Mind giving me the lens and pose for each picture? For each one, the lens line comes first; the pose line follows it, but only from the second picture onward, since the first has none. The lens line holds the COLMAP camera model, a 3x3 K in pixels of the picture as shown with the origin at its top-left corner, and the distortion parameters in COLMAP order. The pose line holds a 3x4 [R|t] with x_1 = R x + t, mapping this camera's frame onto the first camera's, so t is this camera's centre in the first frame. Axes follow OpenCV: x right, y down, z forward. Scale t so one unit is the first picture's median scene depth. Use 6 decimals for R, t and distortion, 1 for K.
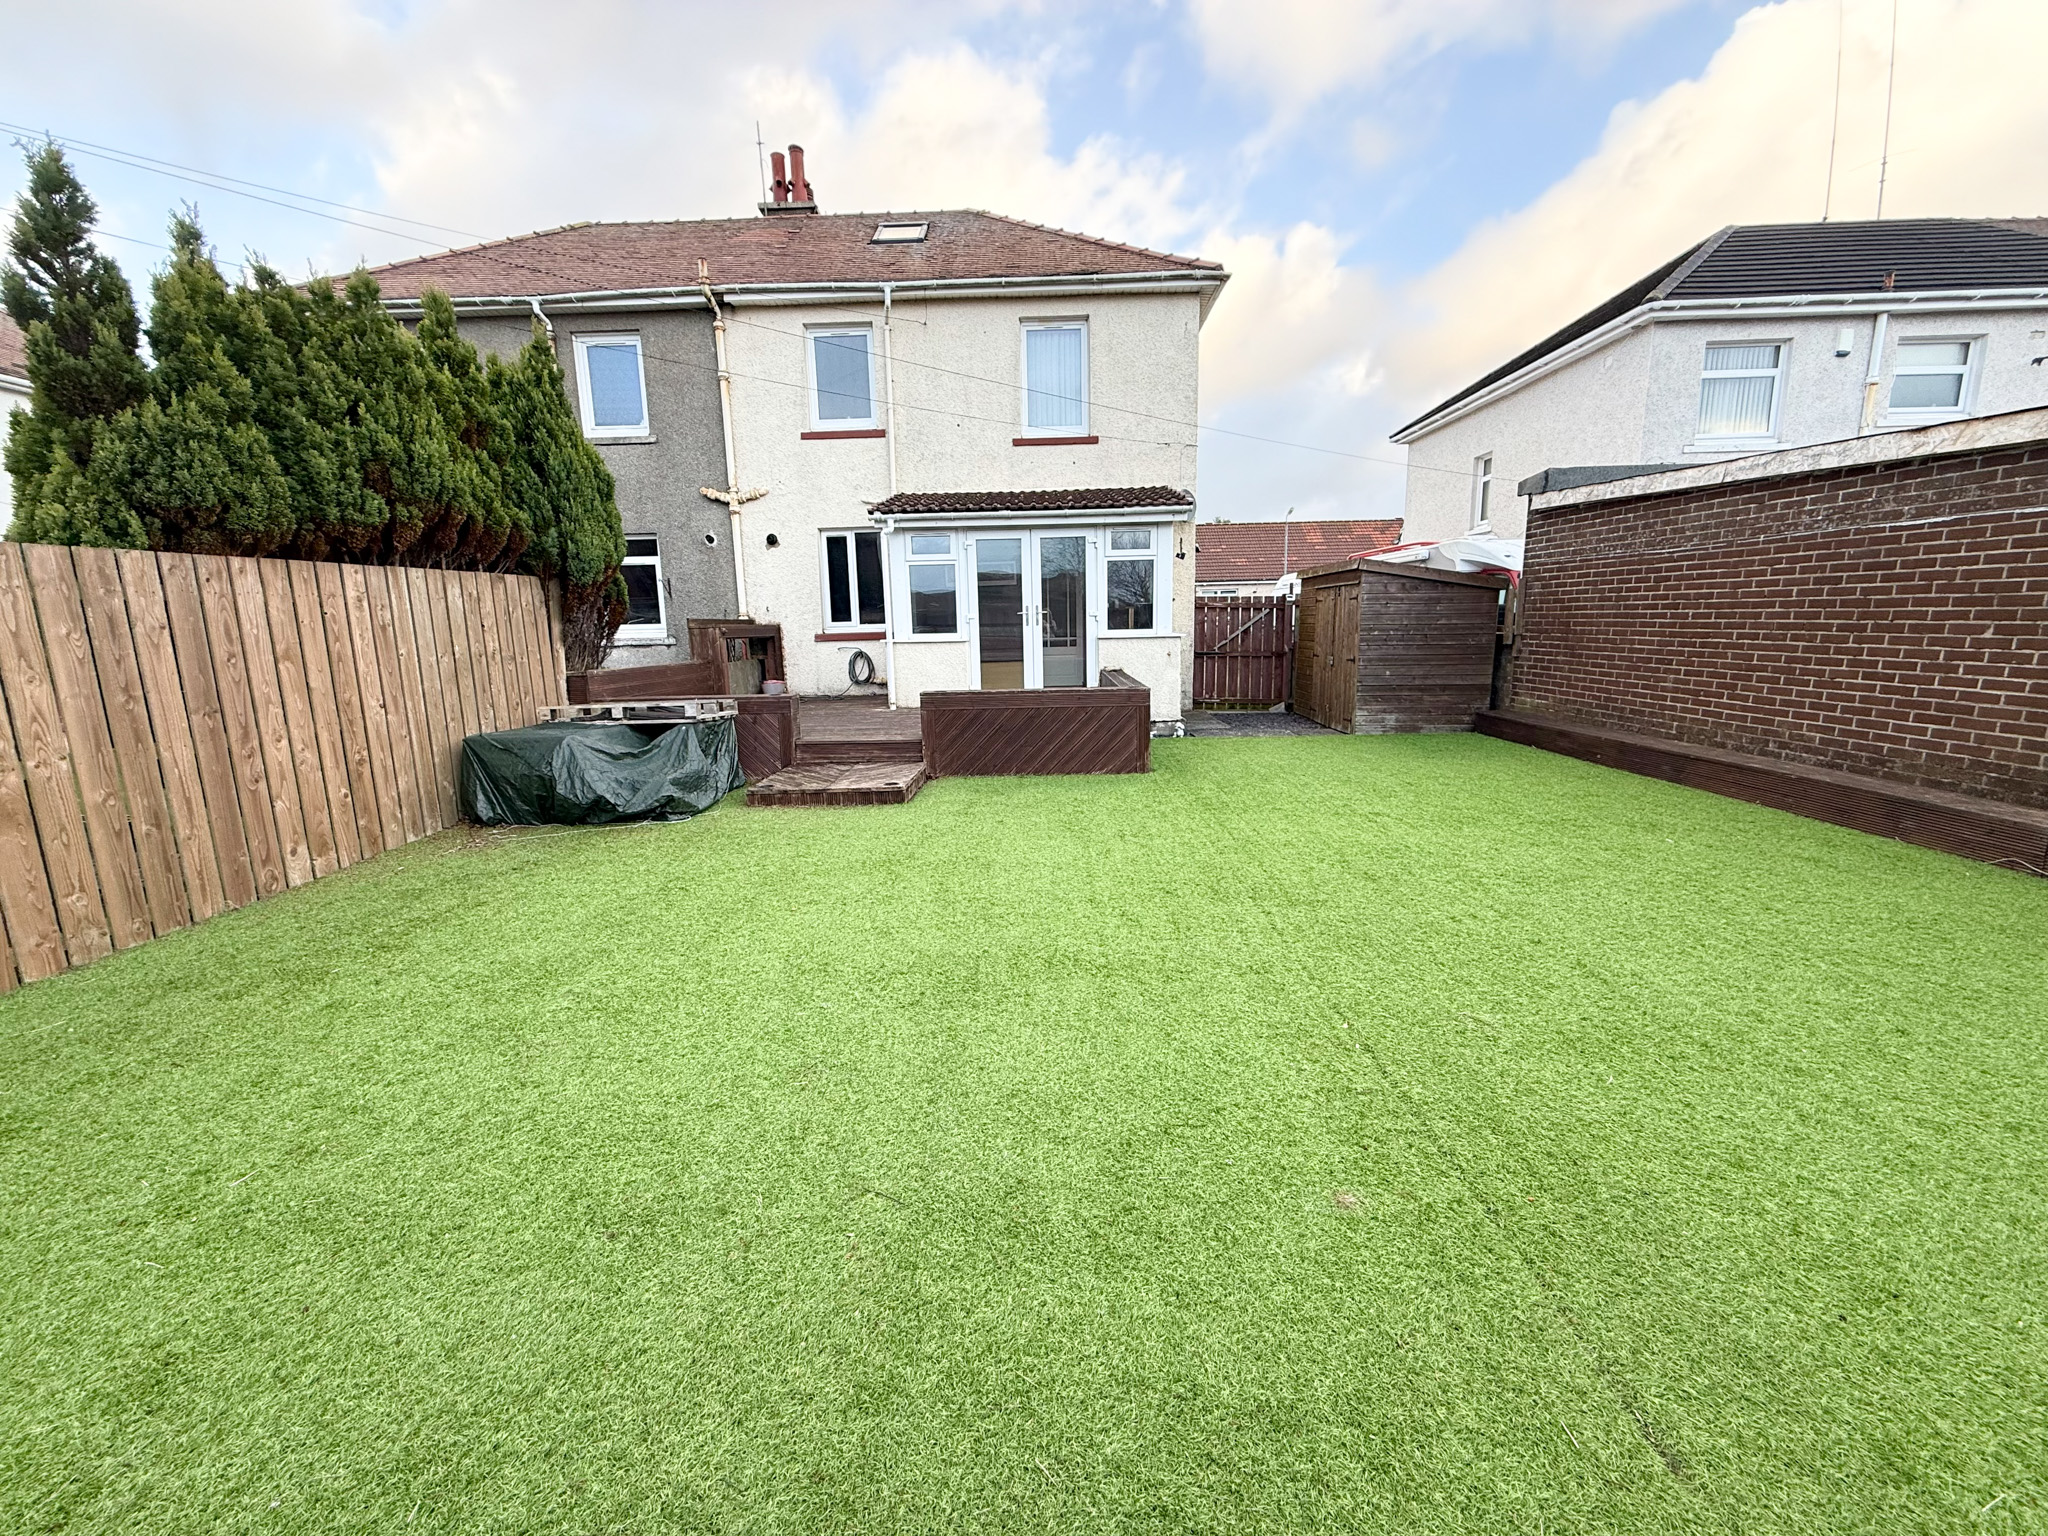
lens RADIAL K [[811.5, 0, 1026.2], [0, 811.5, 762.6], [0, 0, 1]] dist [-0.000511, 0.000380]
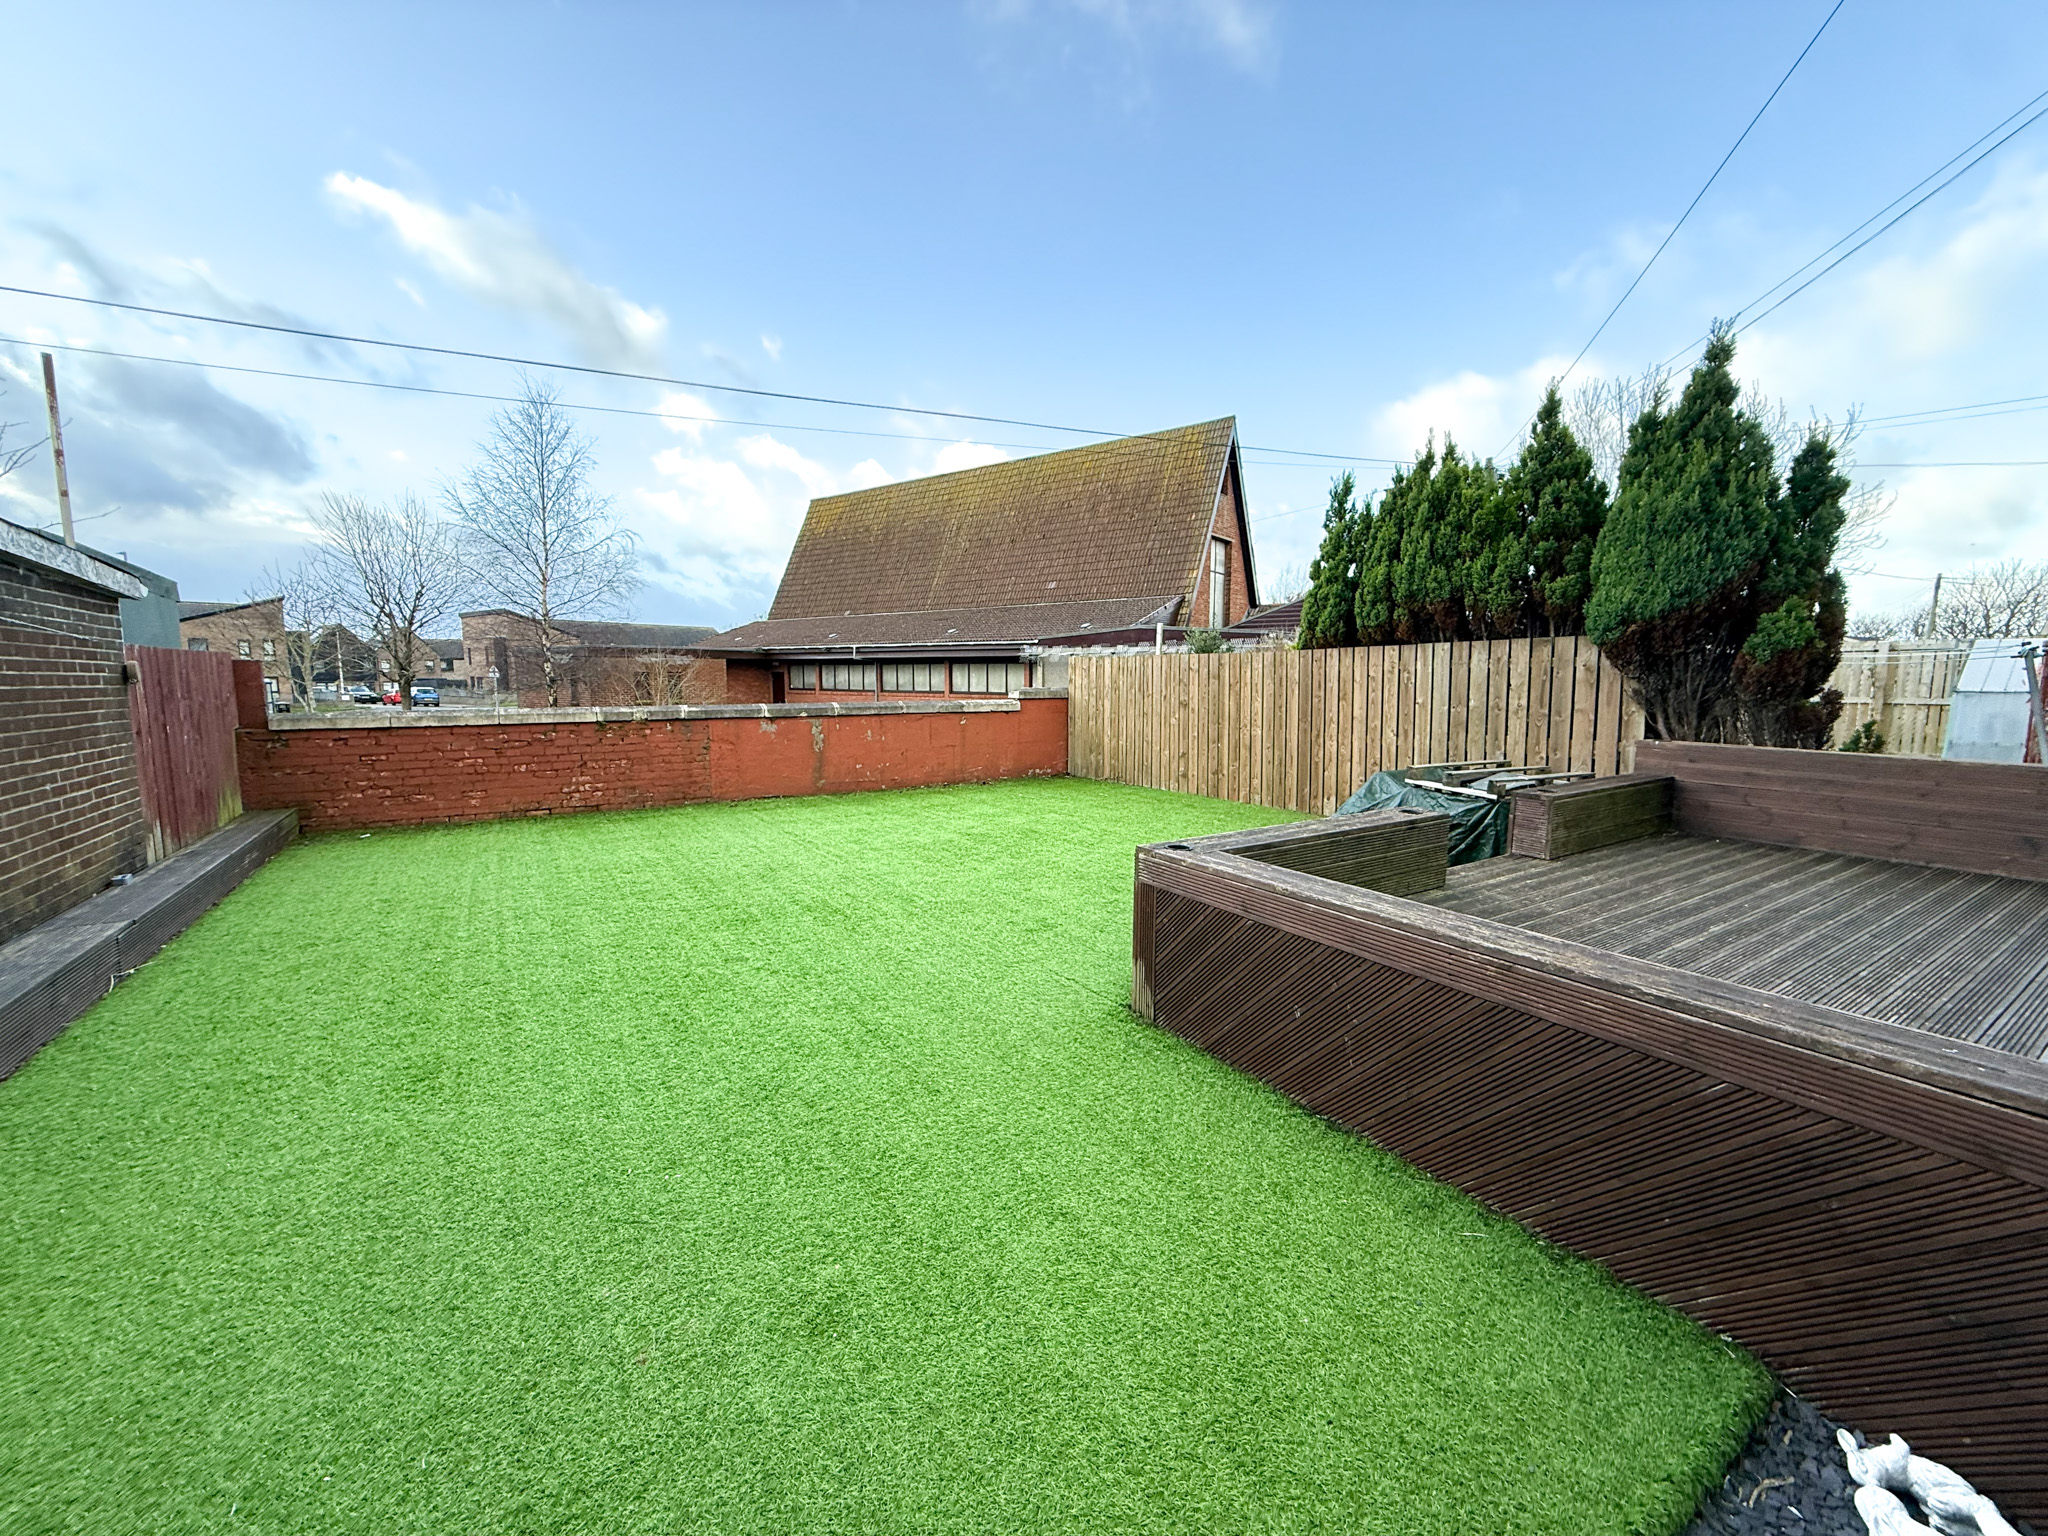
lens RADIAL K [[811.5, 0, 1023.0], [0, 811.5, 766.8], [0, 0, 1]] dist [-0.000511, 0.000380]
pose [[-0.836483, 0.072733, -0.543145, 0.341456], [-0.088378, 0.960273, 0.264699, -0.186955], [0.540819, 0.269418, -0.796824, 0.974927]]
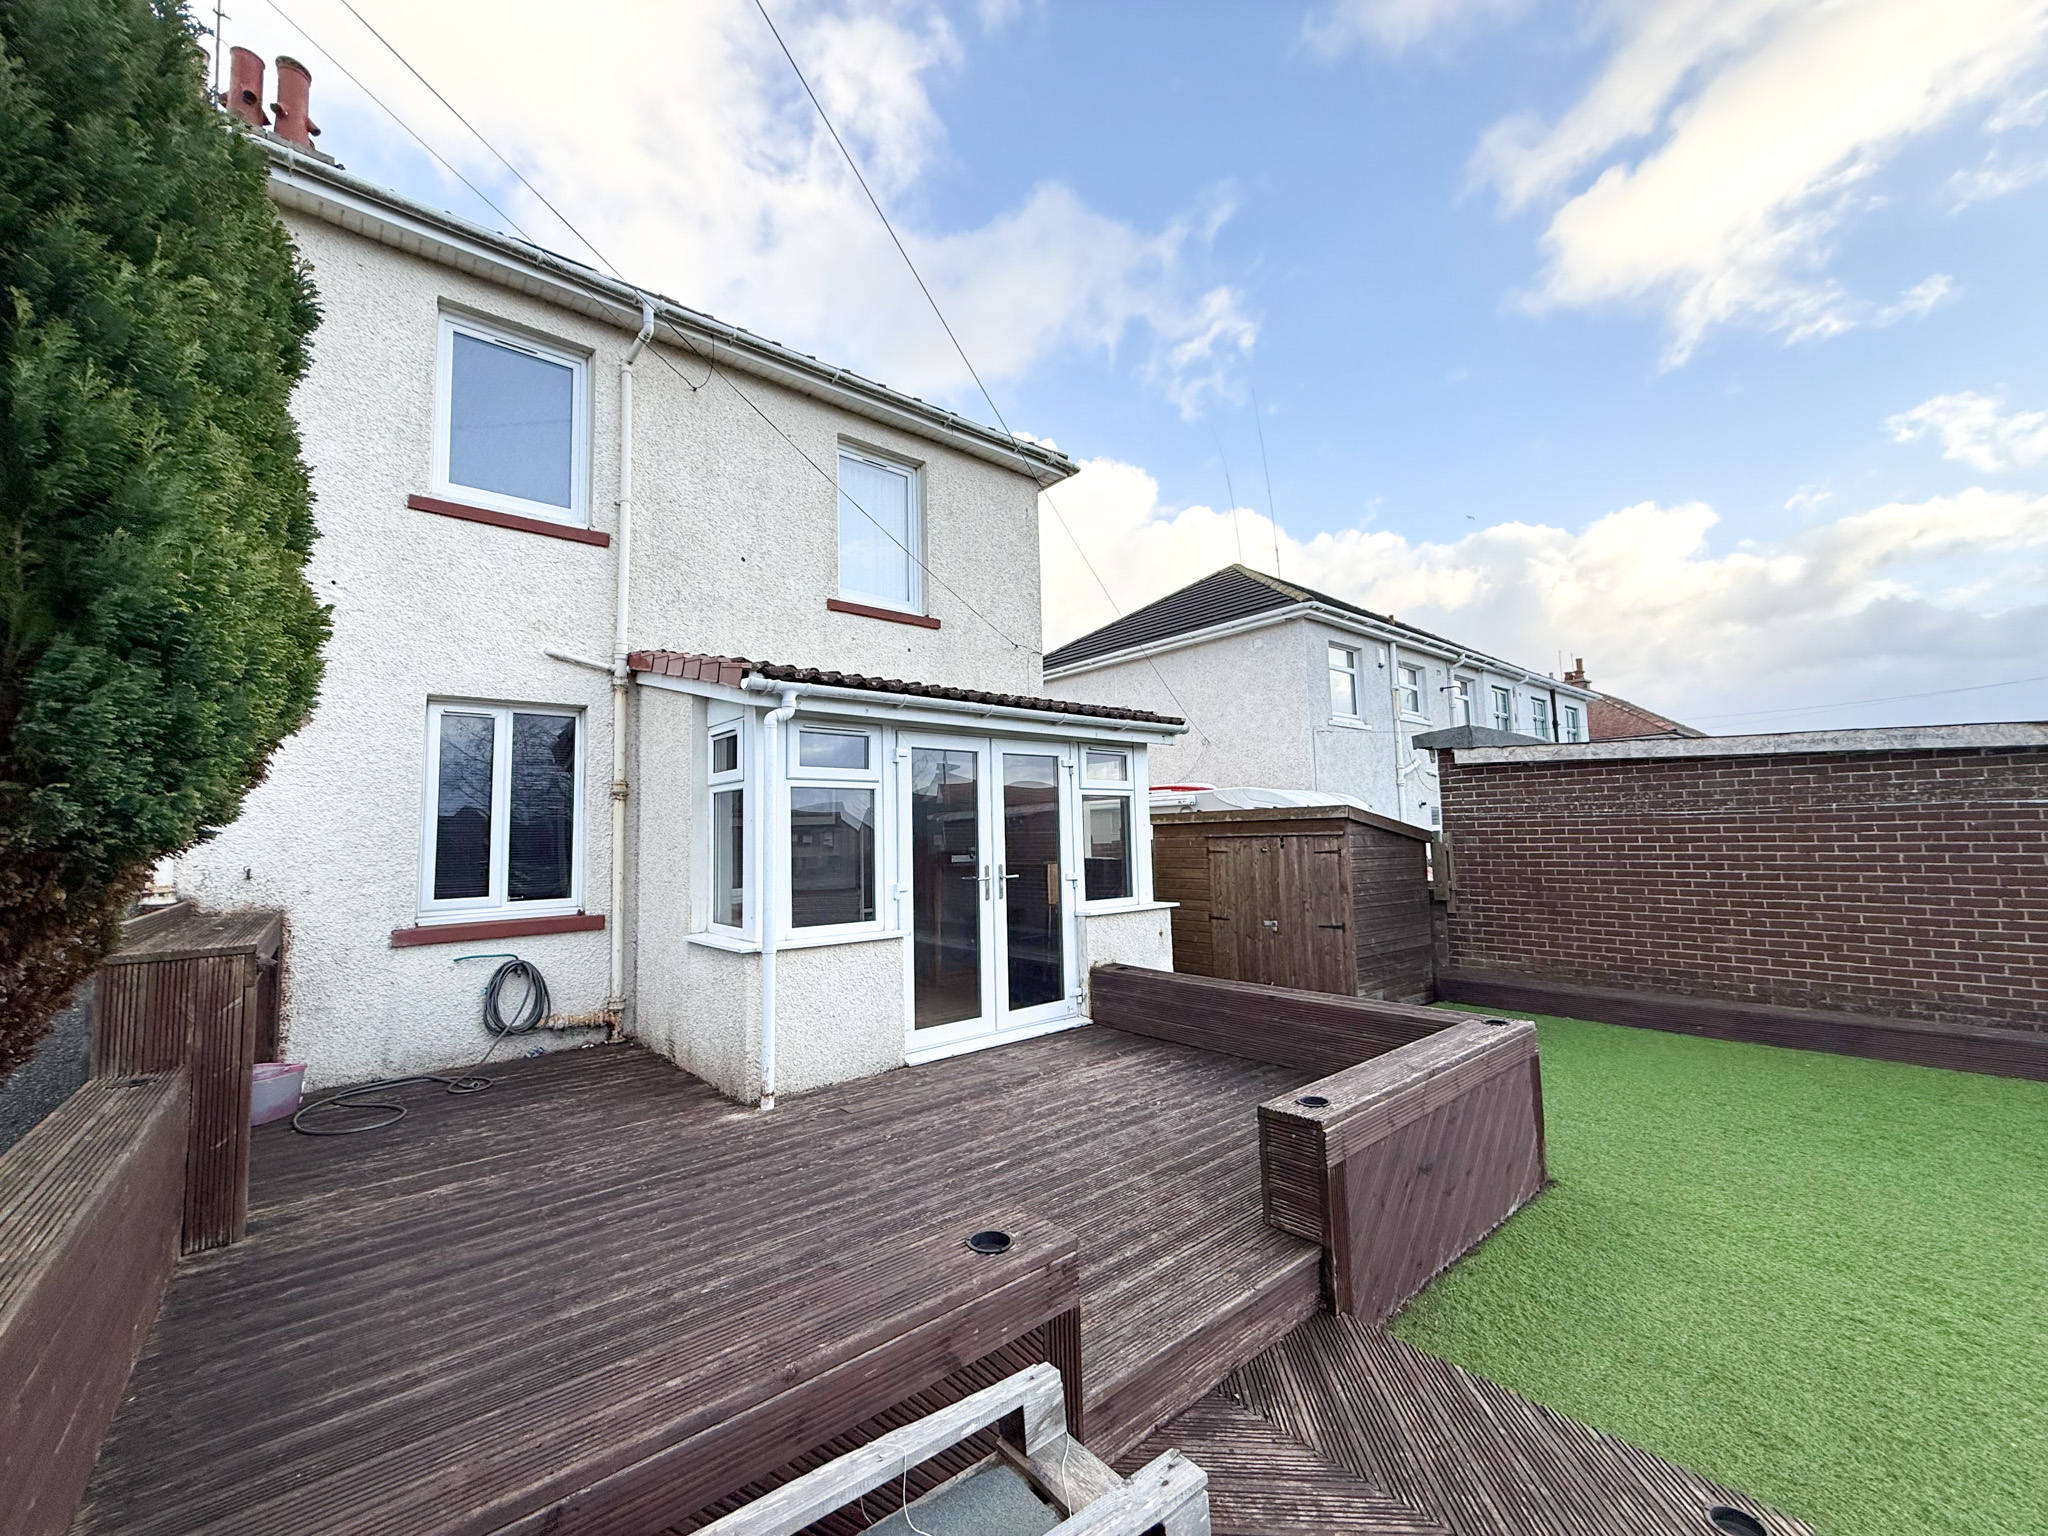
lens RADIAL K [[811.5, 0, 1028.4], [0, 811.5, 769.2], [0, 0, 1]] dist [-0.000511, 0.000380]
pose [[0.750273, 0.062429, 0.658174, -0.362514], [0.118324, 0.966778, -0.226582, -0.127851], [-0.650453, 0.247876, 0.717961, 0.561729]]
